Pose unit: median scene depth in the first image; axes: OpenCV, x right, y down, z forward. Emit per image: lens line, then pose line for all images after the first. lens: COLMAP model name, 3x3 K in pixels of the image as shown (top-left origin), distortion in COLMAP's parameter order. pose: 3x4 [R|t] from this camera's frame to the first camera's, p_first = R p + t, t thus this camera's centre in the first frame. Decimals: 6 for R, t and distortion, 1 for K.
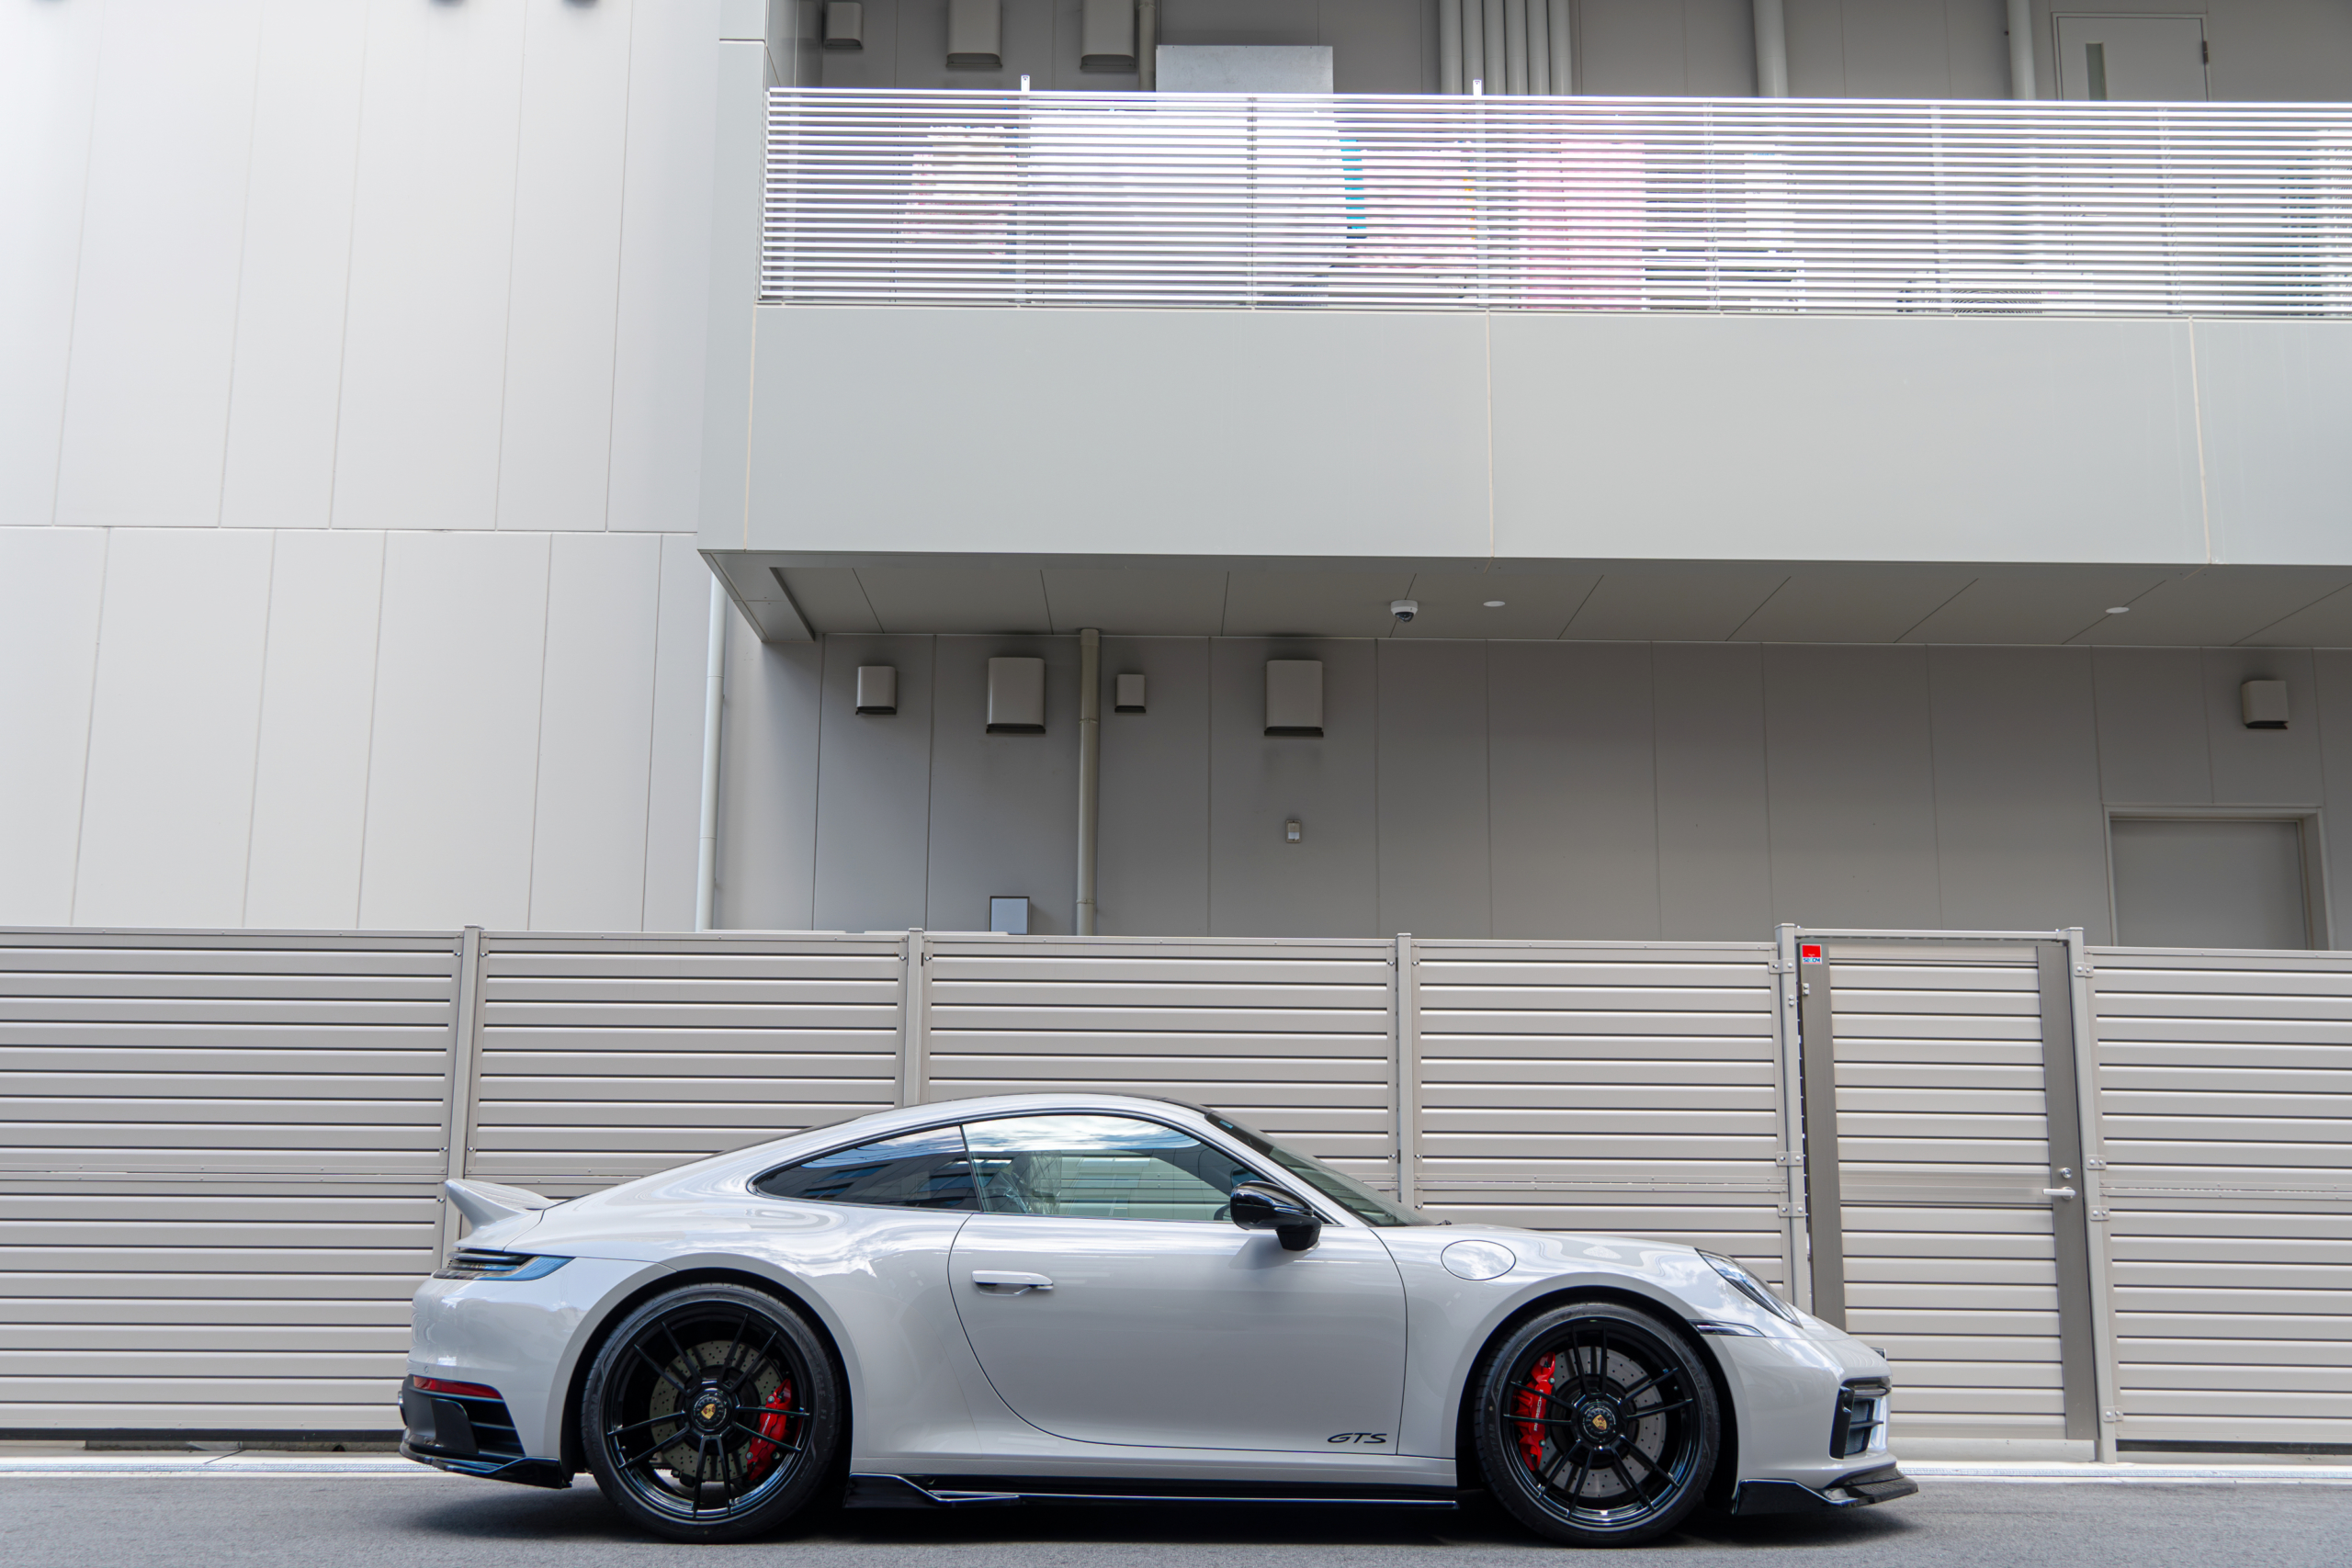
lens RADIAL K [[2297.8, 0, 1184.4], [0, 2297.8, 782.3], [0, 0, 1]] dist [0.025204, 0.000000]
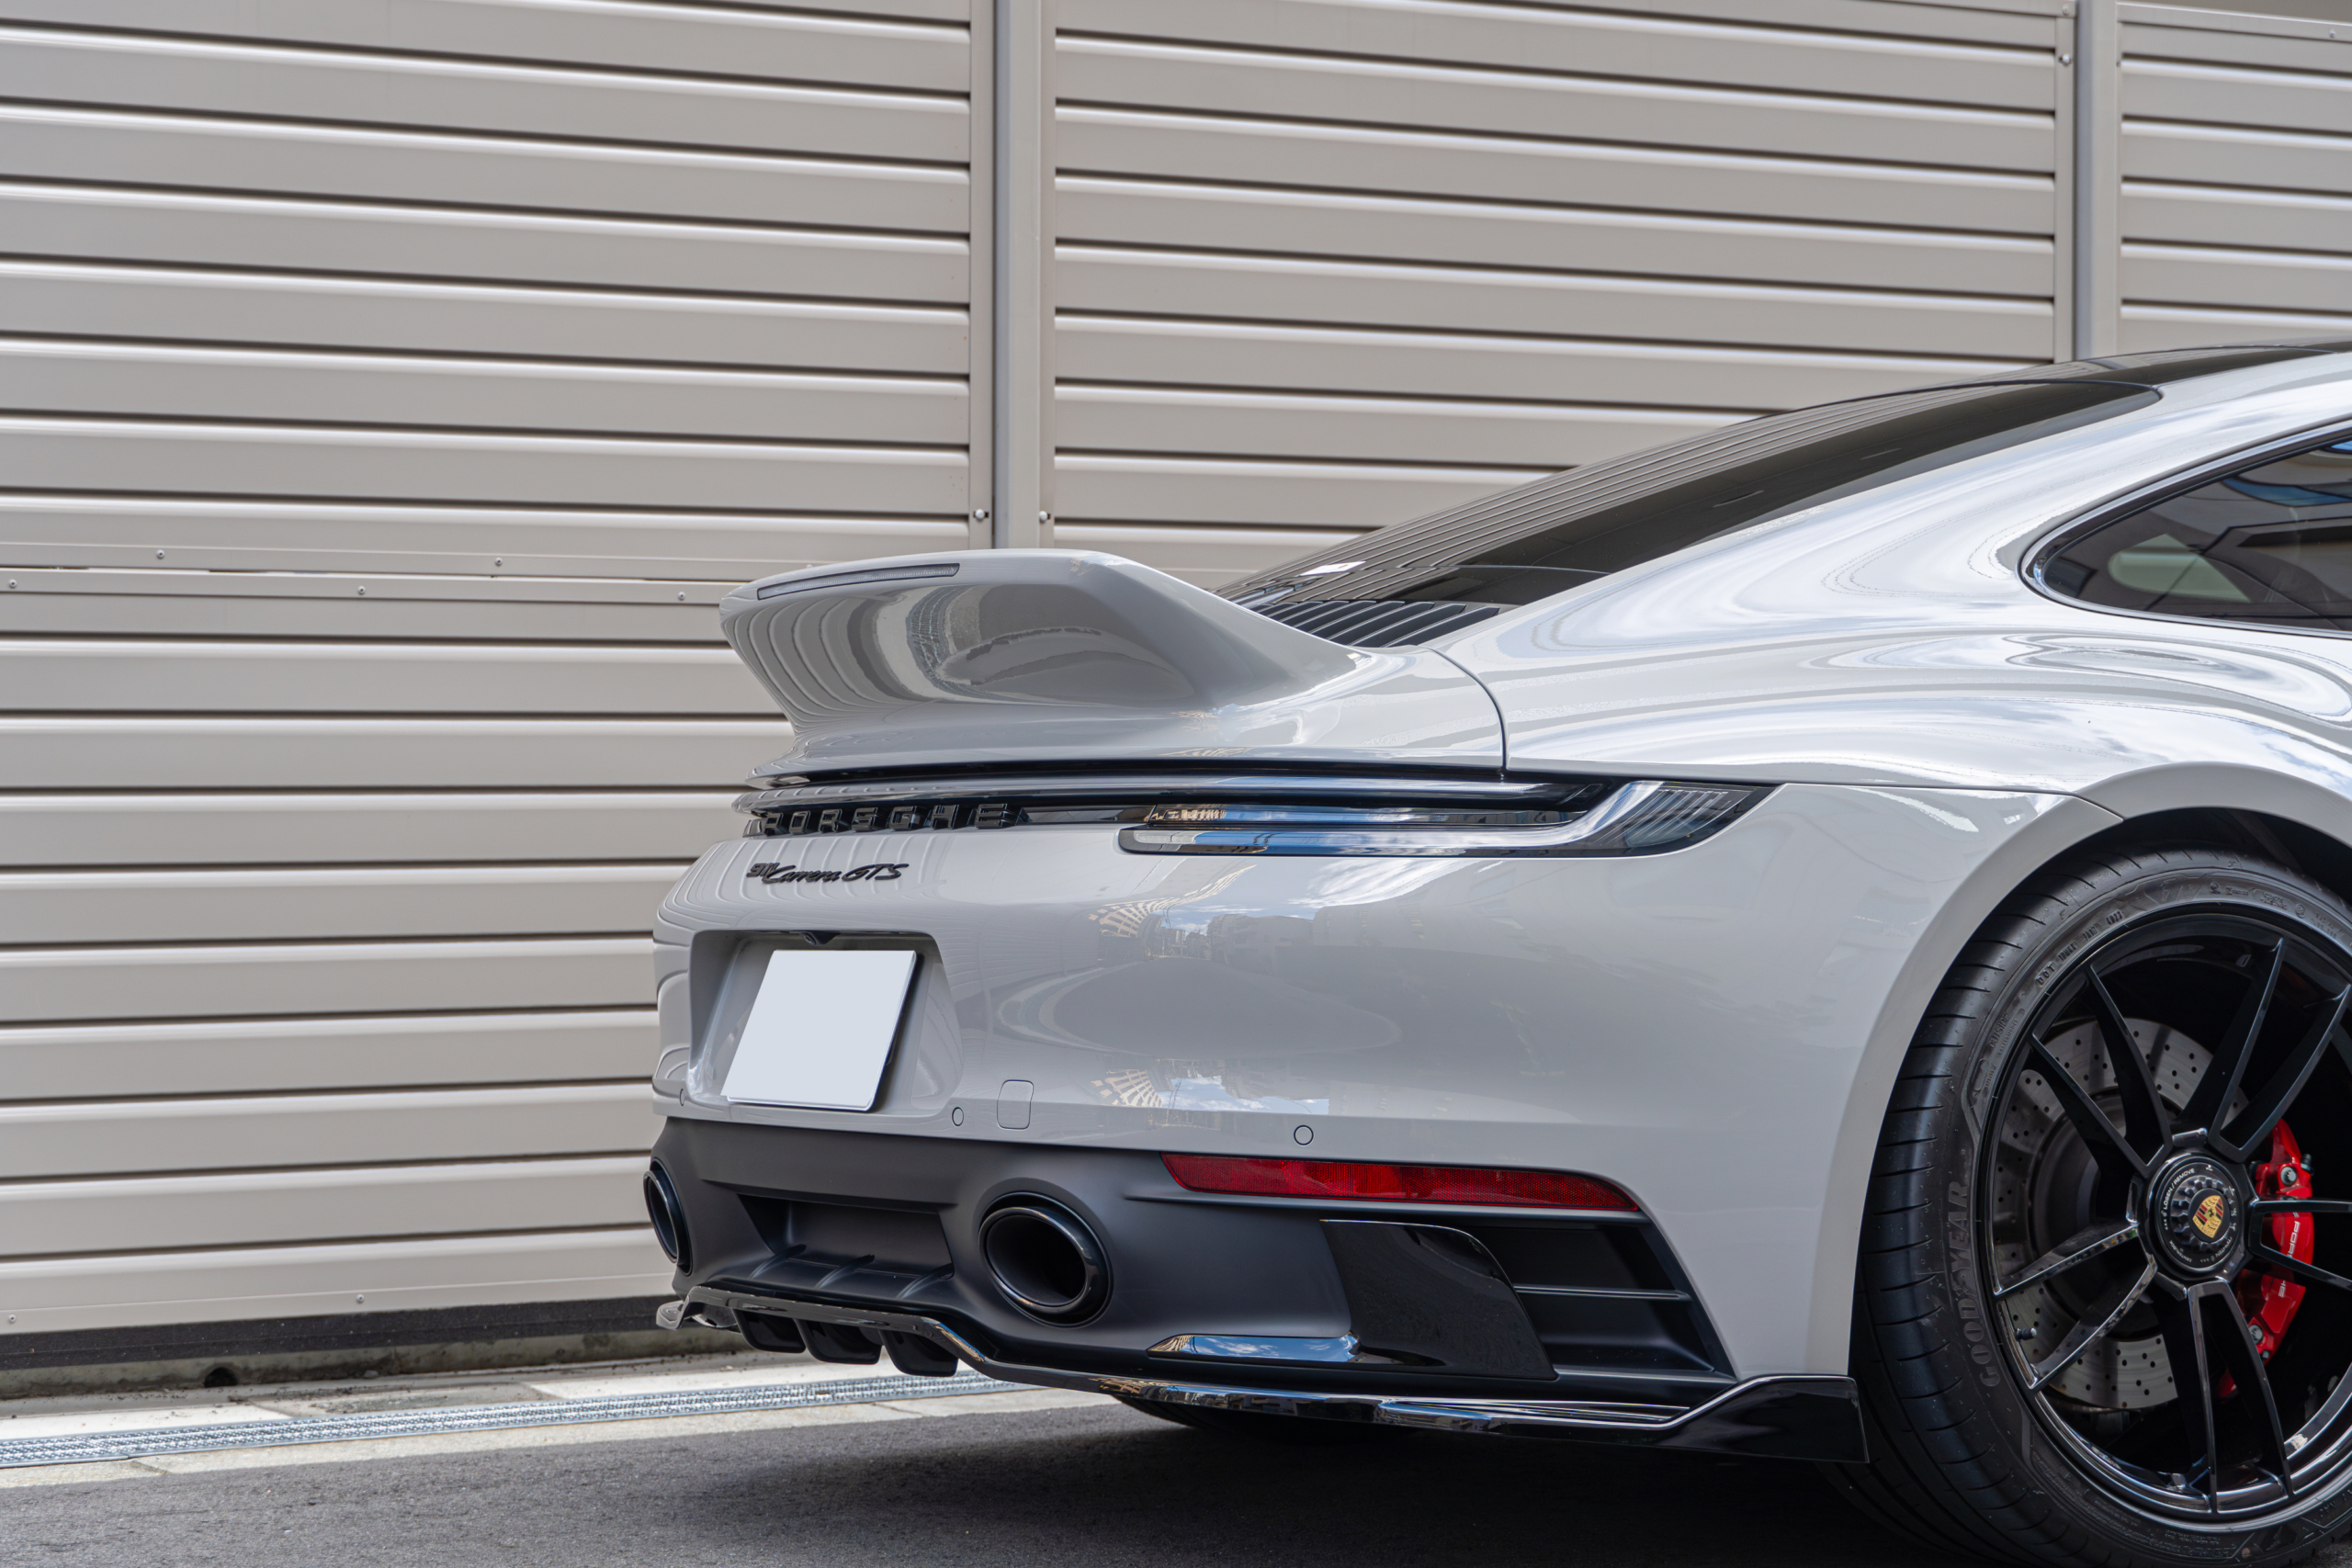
lens RADIAL K [[5347.2, 0, 1175.7], [0, 5347.2, 780.8], [0, 0, 1]] dist [0.060907, 0.000000]
pose [[0.868060, -0.008589, 0.496385, -0.691021], [-0.085547, 0.982307, 0.166599, 0.084018], [-0.489033, -0.187082, 0.851966, 0.382051]]
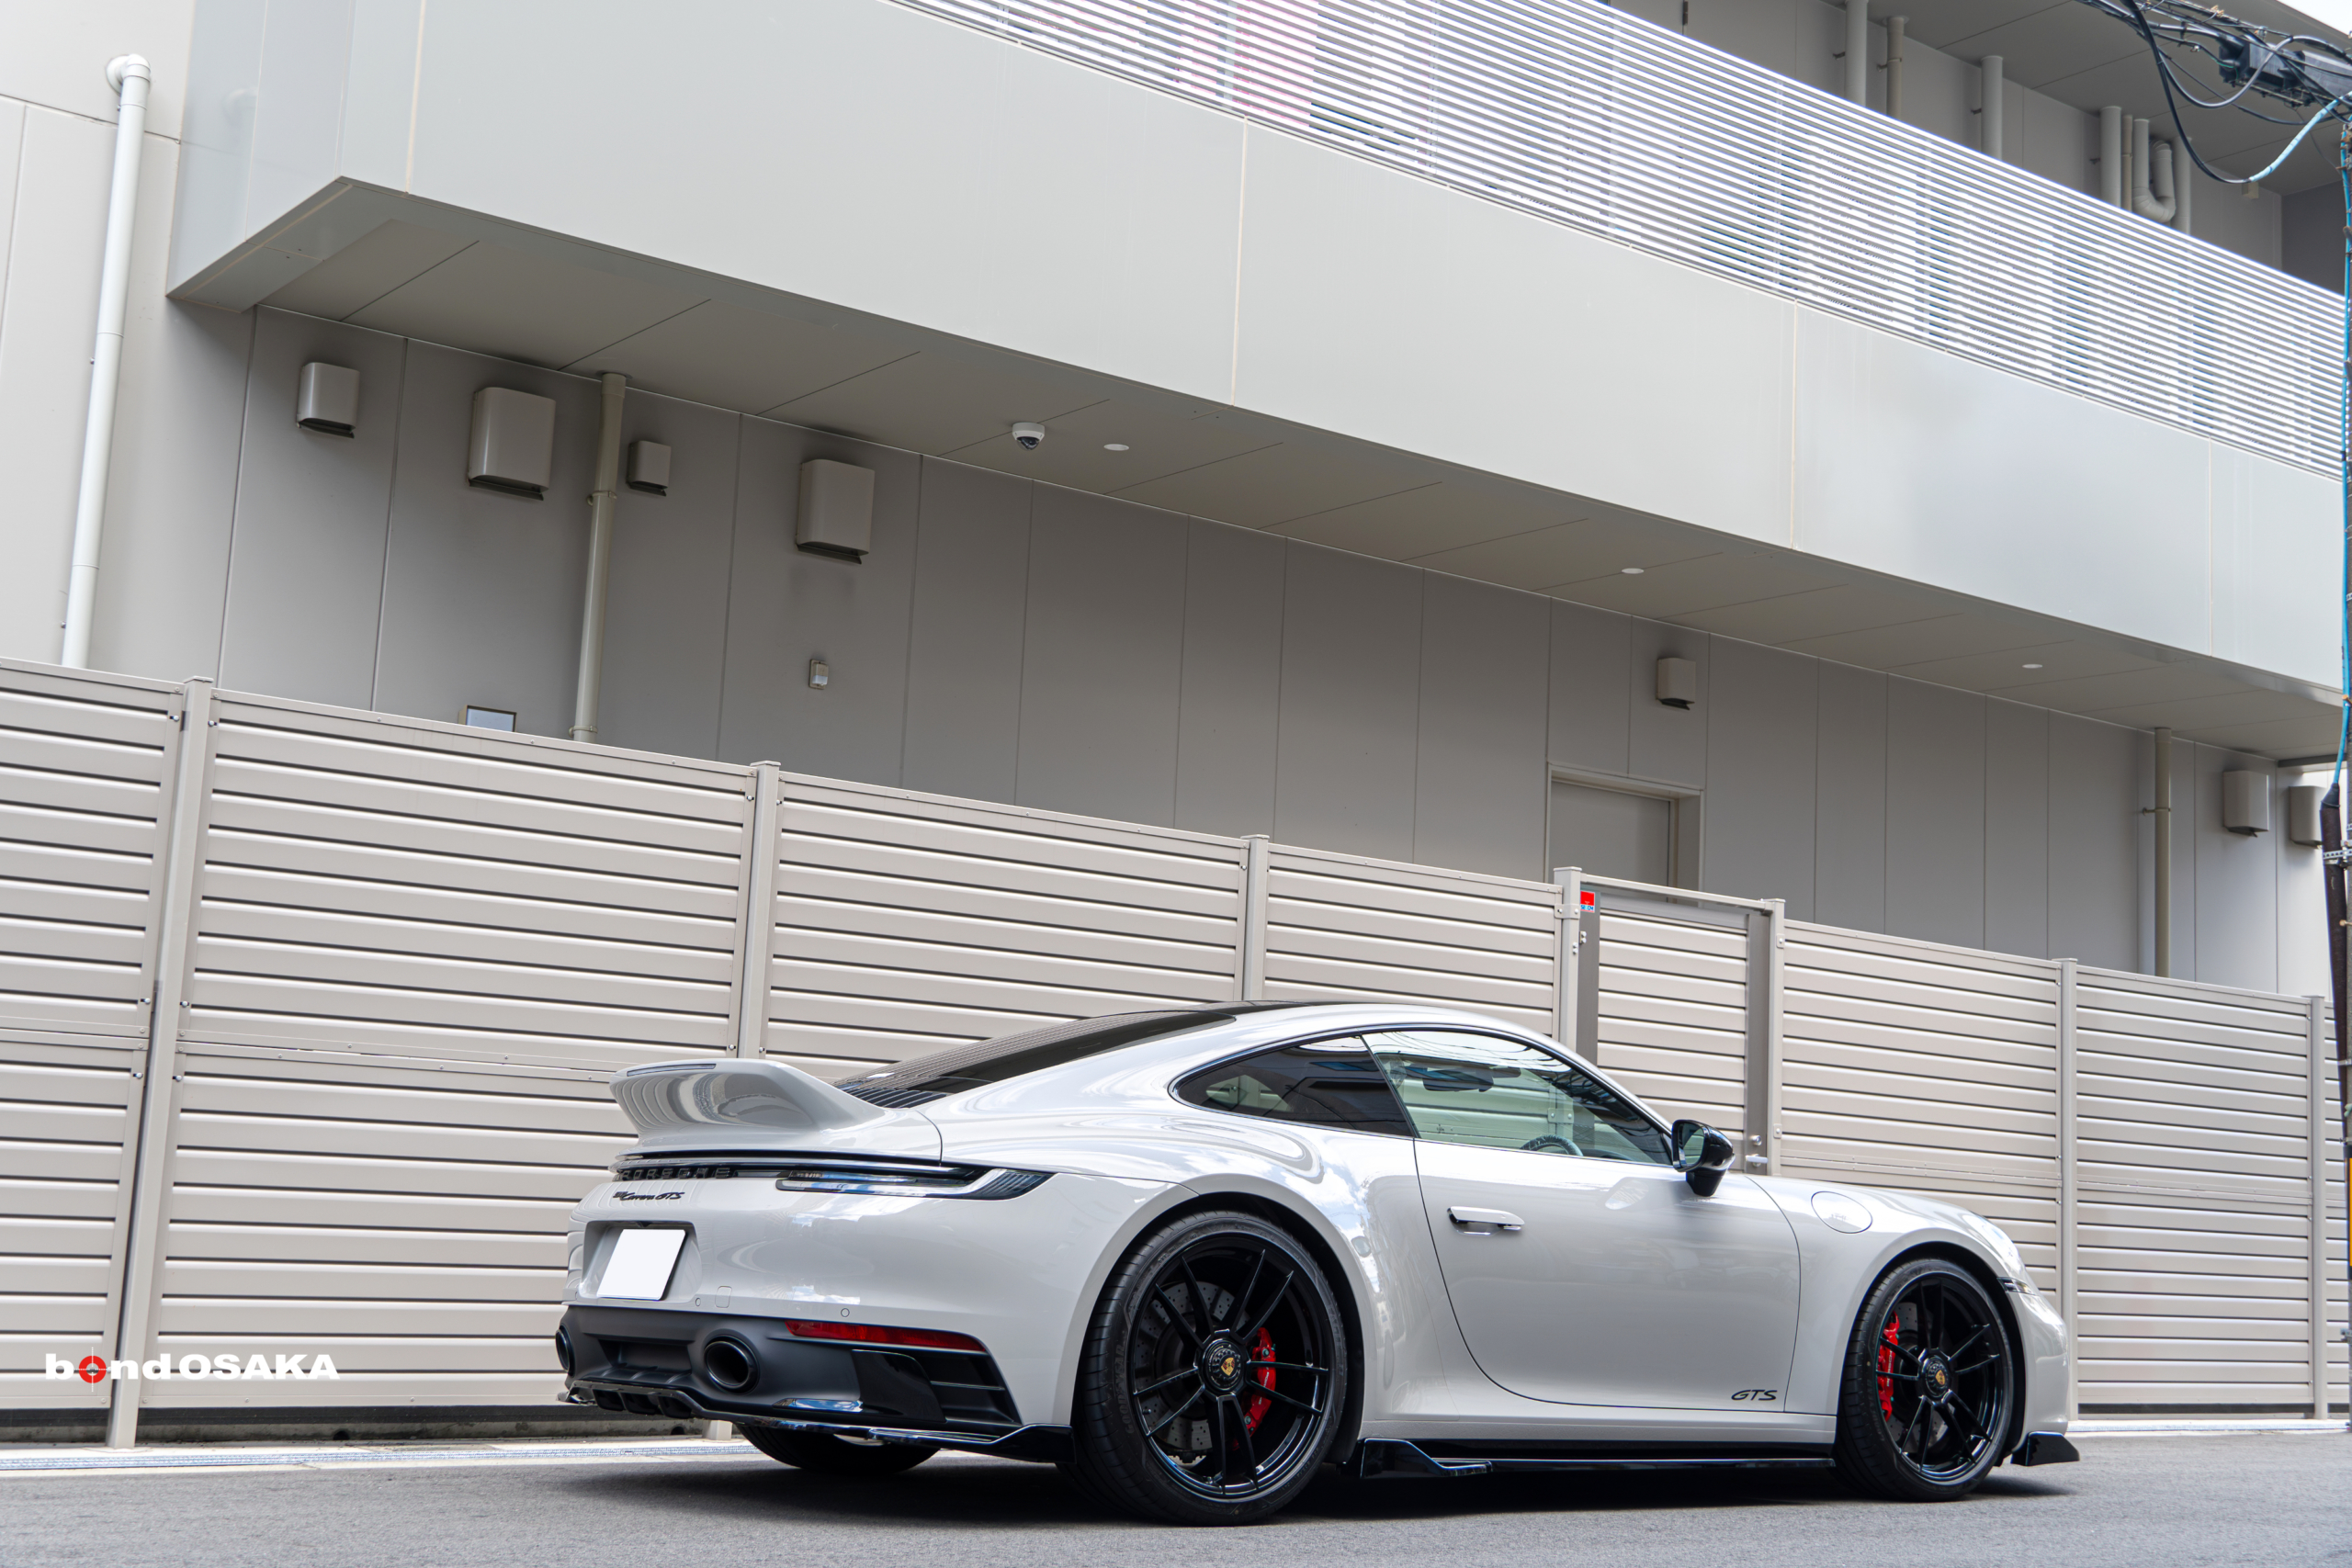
lens RADIAL K [[2879.6, 0, 1183.2], [0, 2879.6, 774.0], [0, 0, 1]] dist [0.036211, 0.000000]
pose [[0.804288, 0.118718, 0.582260, -0.787019], [-0.148251, 0.988945, 0.003145, 0.061046], [-0.575449, -0.088850, 0.812997, 0.186103]]
